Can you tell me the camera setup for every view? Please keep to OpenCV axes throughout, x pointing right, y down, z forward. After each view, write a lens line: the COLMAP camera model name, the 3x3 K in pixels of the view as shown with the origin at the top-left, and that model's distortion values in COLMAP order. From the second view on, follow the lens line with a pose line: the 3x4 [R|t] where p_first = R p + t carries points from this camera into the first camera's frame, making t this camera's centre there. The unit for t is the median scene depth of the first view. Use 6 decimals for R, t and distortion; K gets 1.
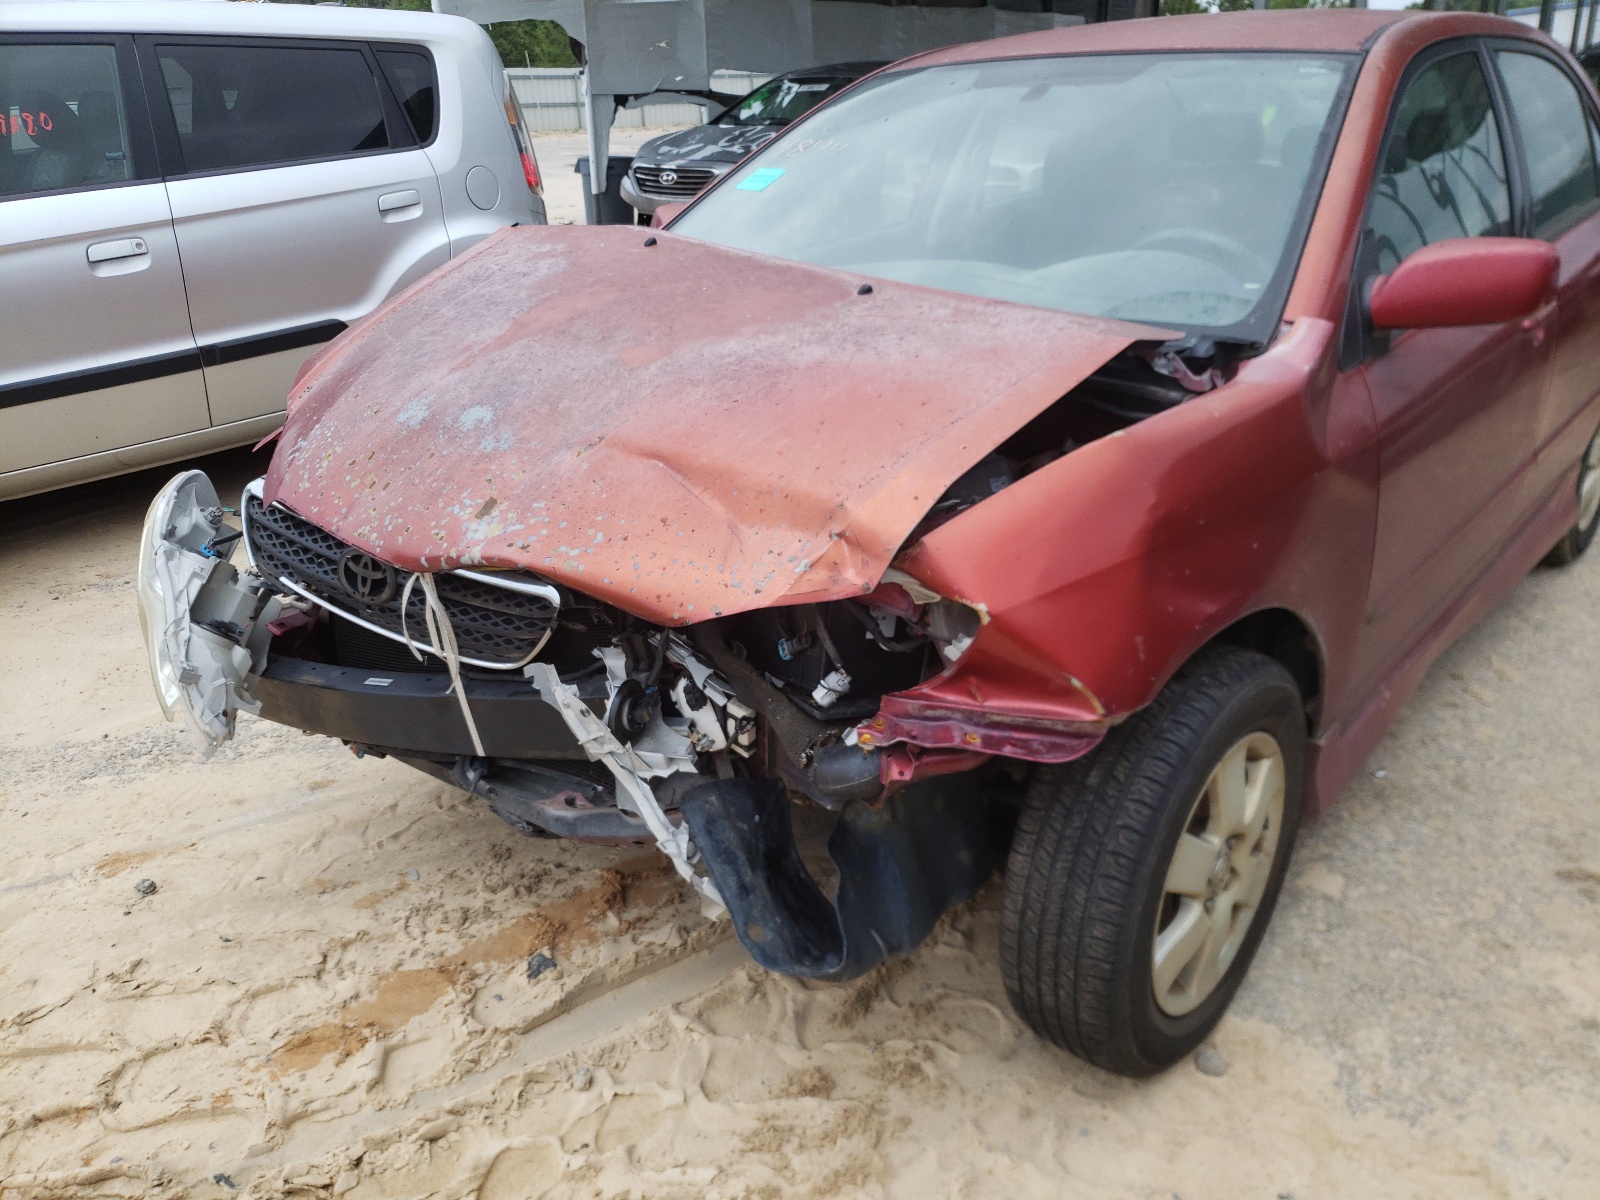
lens RADIAL K [[1239.2, 0, 795.3], [0, 1239.2, 599.9], [0, 0, 1]] dist [0.007765, 0.002569]
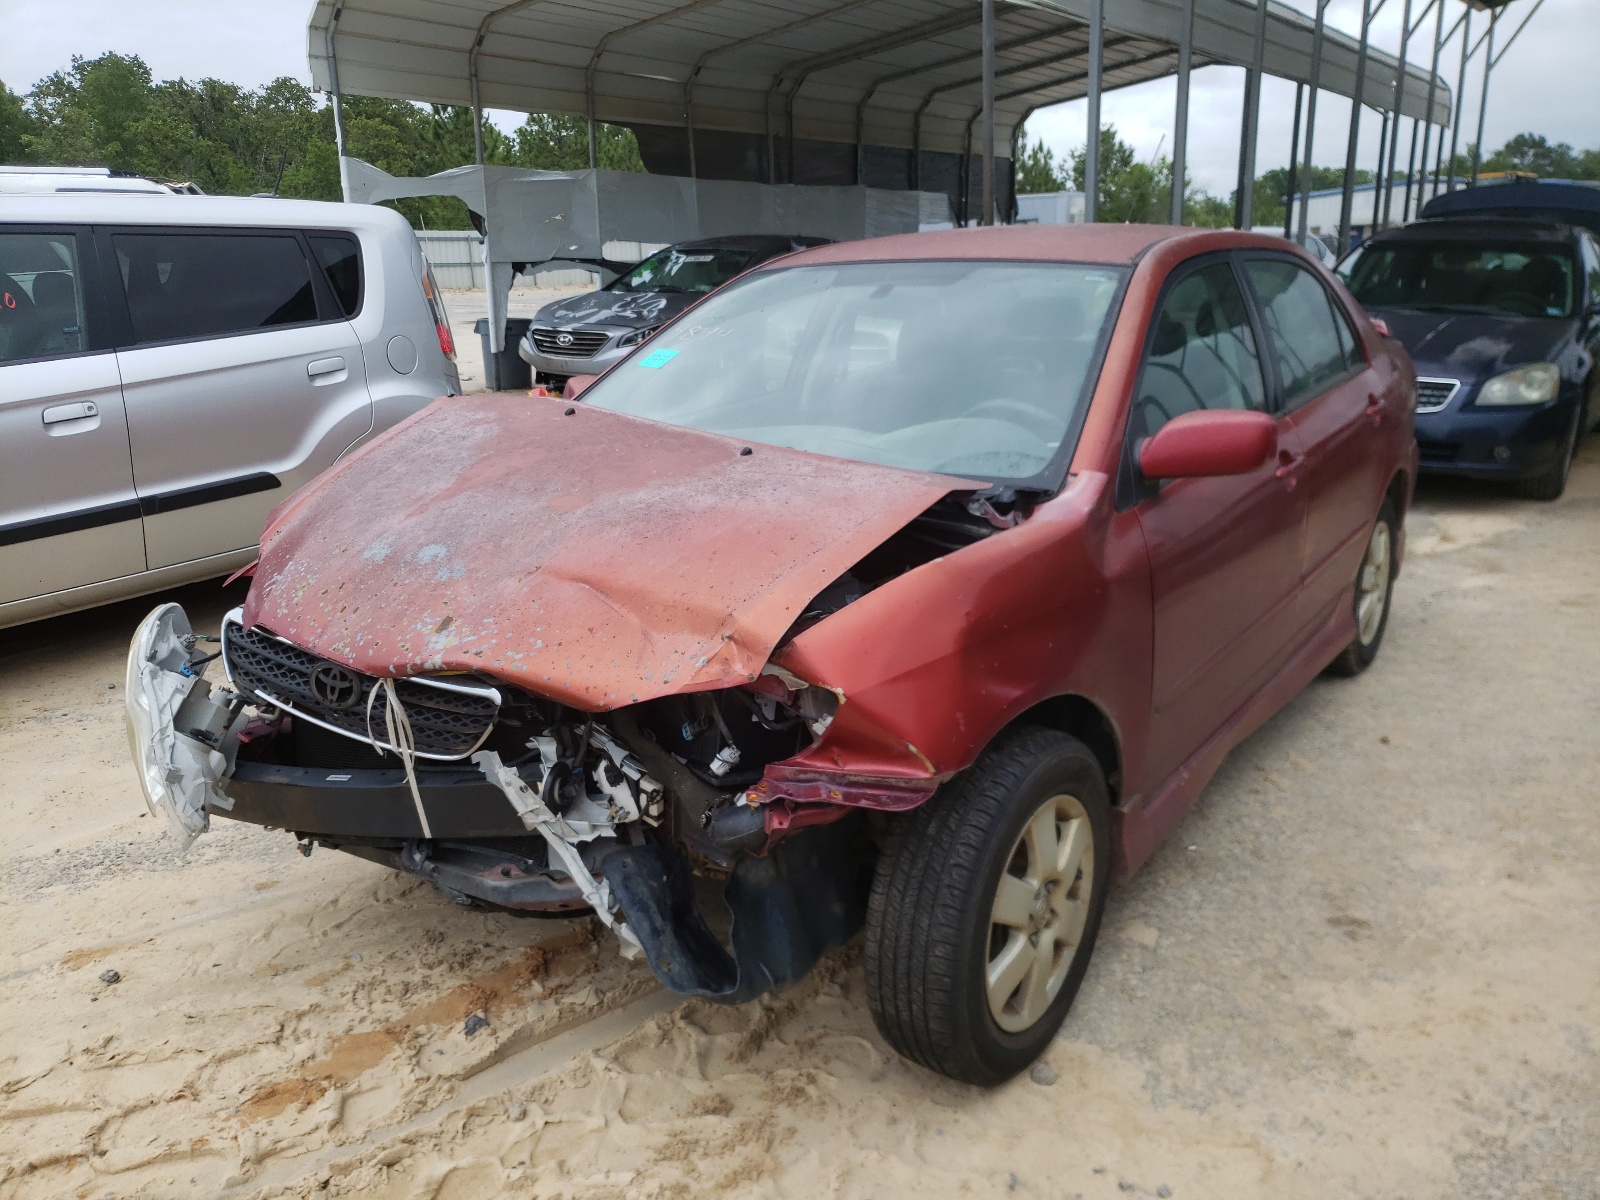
lens RADIAL K [[1239.2, 0, 795.3], [0, 1239.2, 599.9], [0, 0, 1]] dist [0.007765, 0.002569]
pose [[0.996052, -0.013887, 0.087683, -0.005711], [0.023851, 0.993236, -0.113636, 0.043422], [-0.085512, 0.115279, 0.989646, -0.225241]]
